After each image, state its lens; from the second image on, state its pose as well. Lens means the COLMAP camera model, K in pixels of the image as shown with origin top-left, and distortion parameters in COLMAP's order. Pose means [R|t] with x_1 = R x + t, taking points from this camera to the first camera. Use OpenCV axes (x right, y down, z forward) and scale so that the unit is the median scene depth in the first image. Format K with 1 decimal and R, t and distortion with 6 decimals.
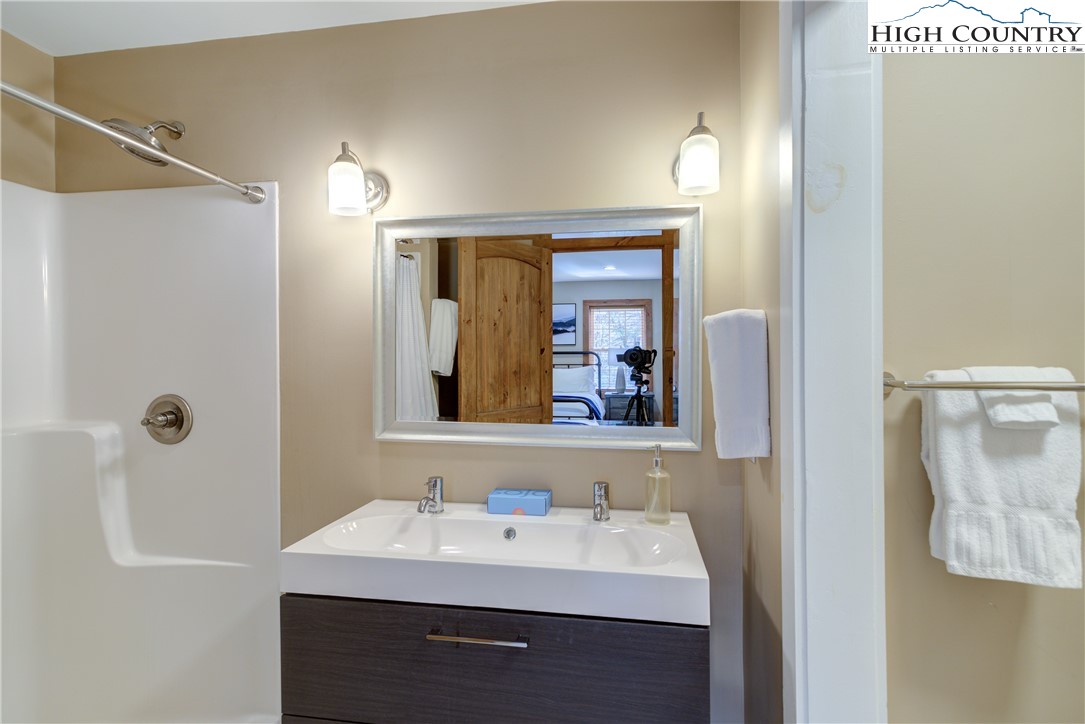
lens RADIAL K [[531.1, 0, 546.7], [0, 531.1, 362.6], [0, 0, 1]] dist [0.012048, 0.001209]
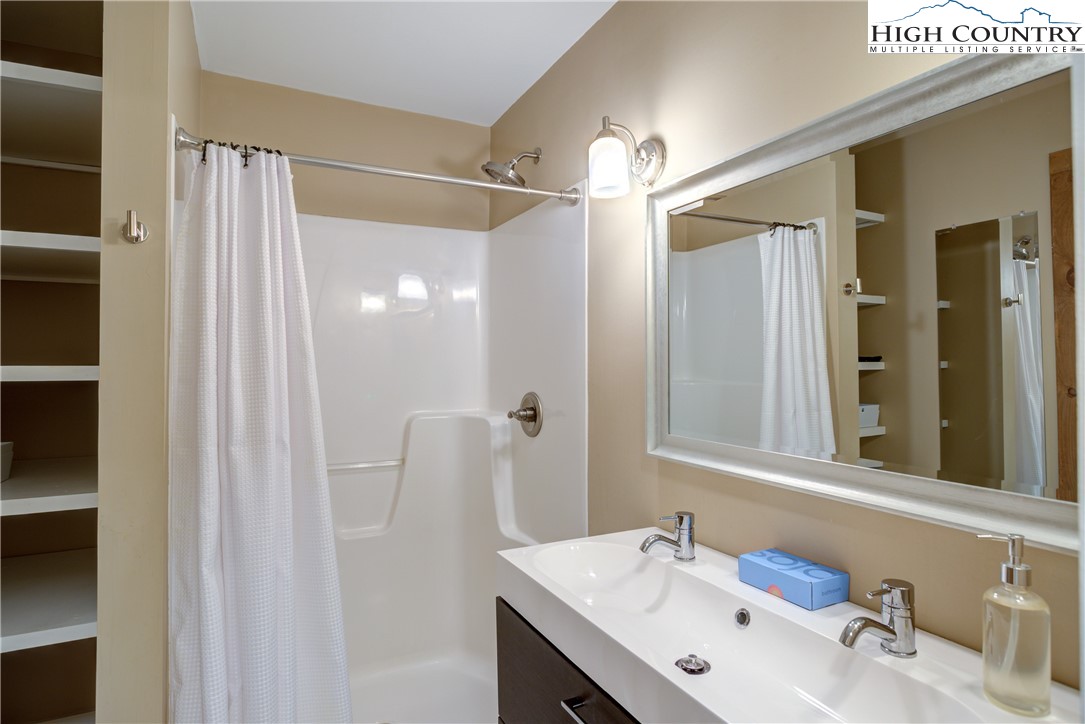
lens RADIAL K [[590.4, 0, 541.8], [0, 590.4, 362.1], [0, 0, 1]] dist [-0.005846, 0.001245]
pose [[0.583393, -0.006113, -0.812167, 0.337808], [0.002204, 0.999980, -0.005943, 0.003942], [0.812187, 0.001677, 0.583394, 0.319988]]
